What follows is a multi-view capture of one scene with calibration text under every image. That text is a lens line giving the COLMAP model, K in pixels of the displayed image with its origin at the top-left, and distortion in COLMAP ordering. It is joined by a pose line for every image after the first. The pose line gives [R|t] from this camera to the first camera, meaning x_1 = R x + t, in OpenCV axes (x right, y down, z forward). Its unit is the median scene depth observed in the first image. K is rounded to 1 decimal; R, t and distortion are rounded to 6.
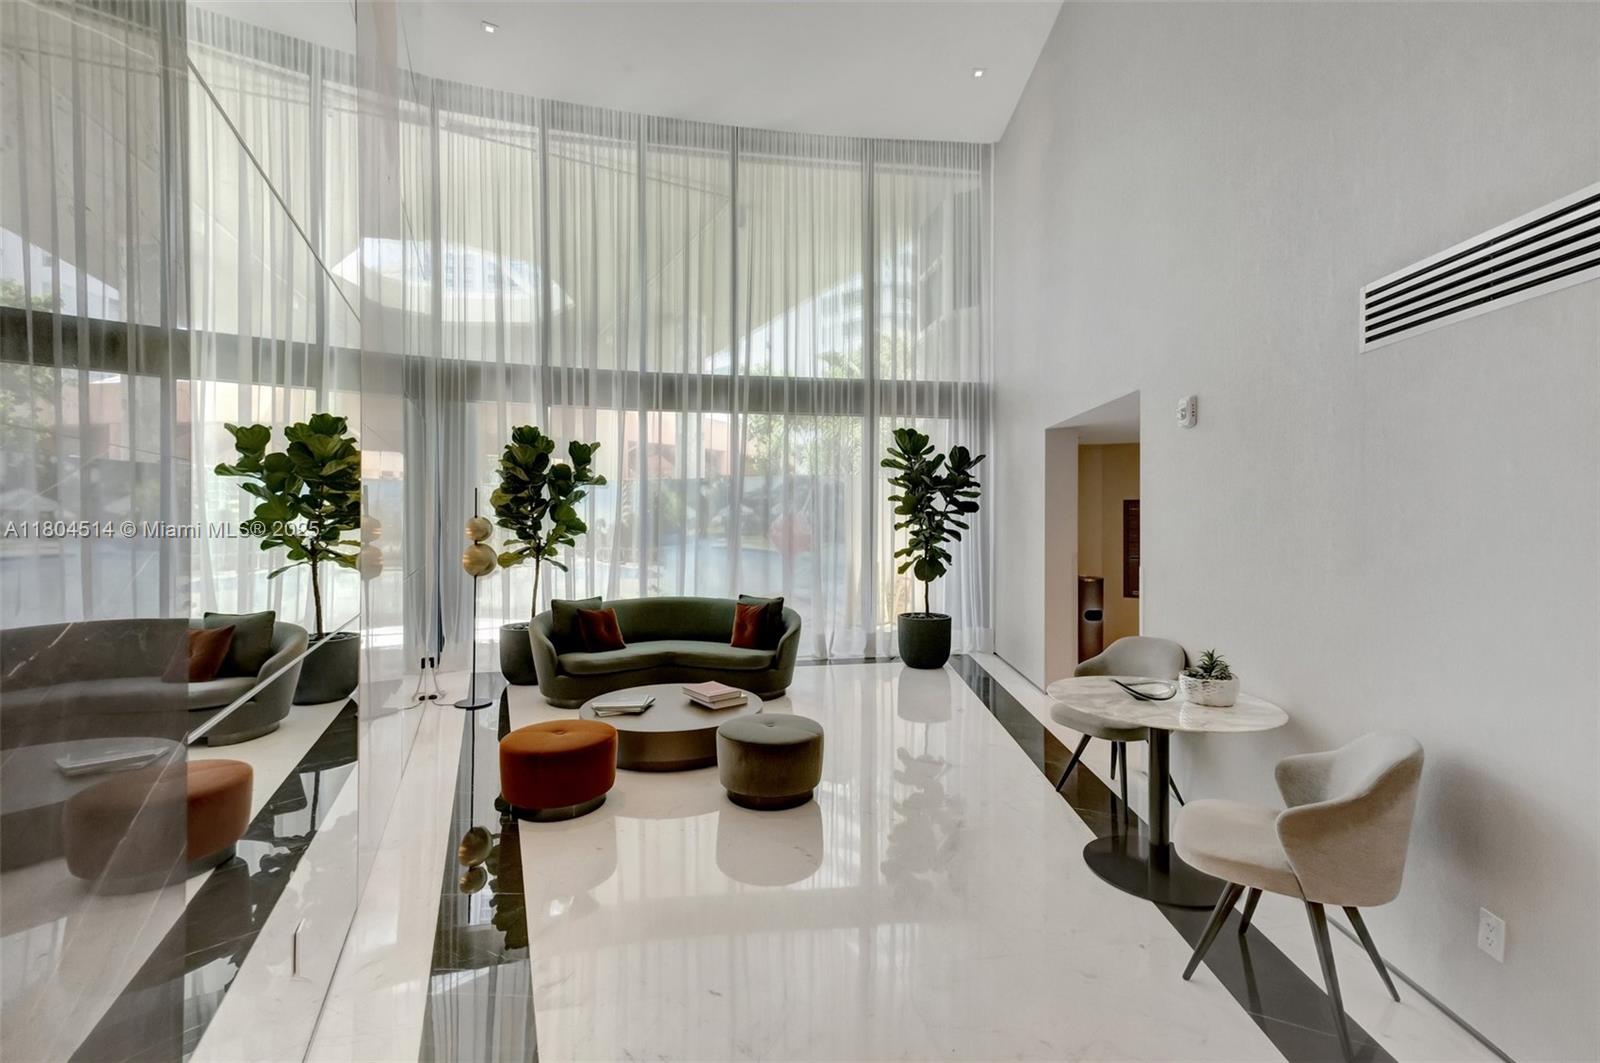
lens RADIAL K [[731.8, 0, 803.9], [0, 731.8, 527.8], [0, 0, 1]] dist [-0.000381, -0.000063]
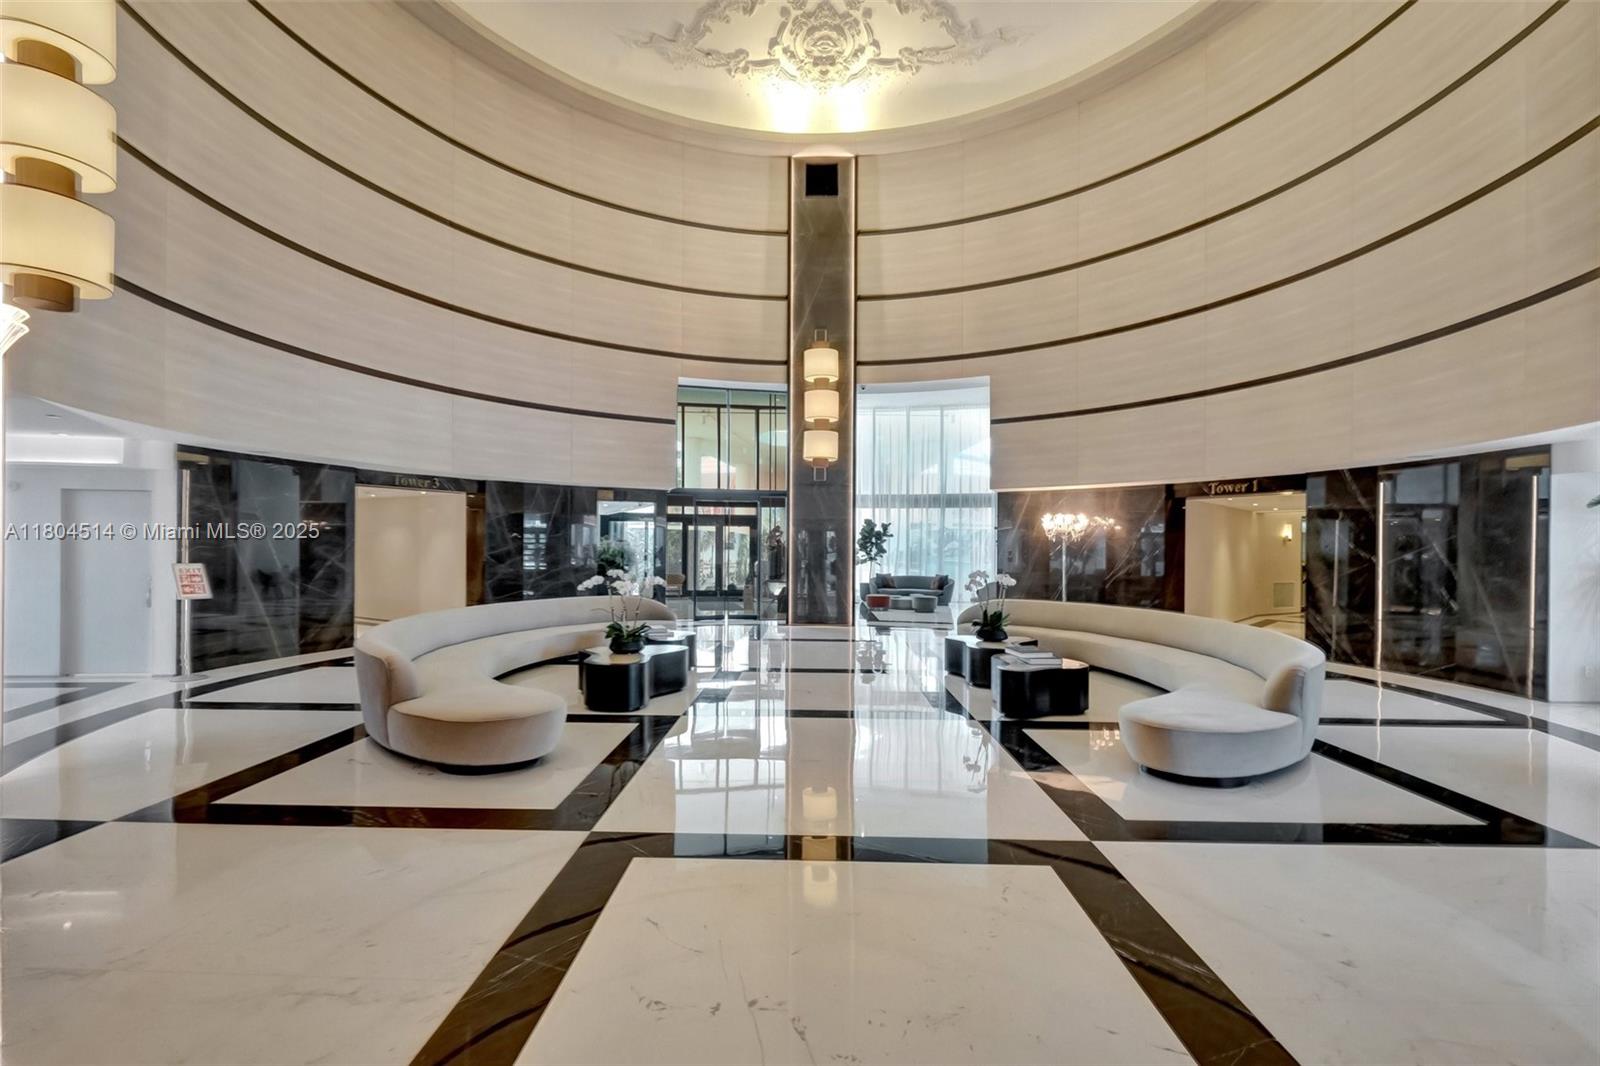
lens RADIAL K [[731.8, 0, 800.0], [0, 731.8, 538.0], [0, 0, 1]] dist [-0.000381, -0.000063]
pose [[0.912737, 0.000407, -0.408547, 0.617052], [-0.003896, 0.999963, -0.007708, -0.030373], [0.408528, 0.008627, 0.912705, -1.924030]]
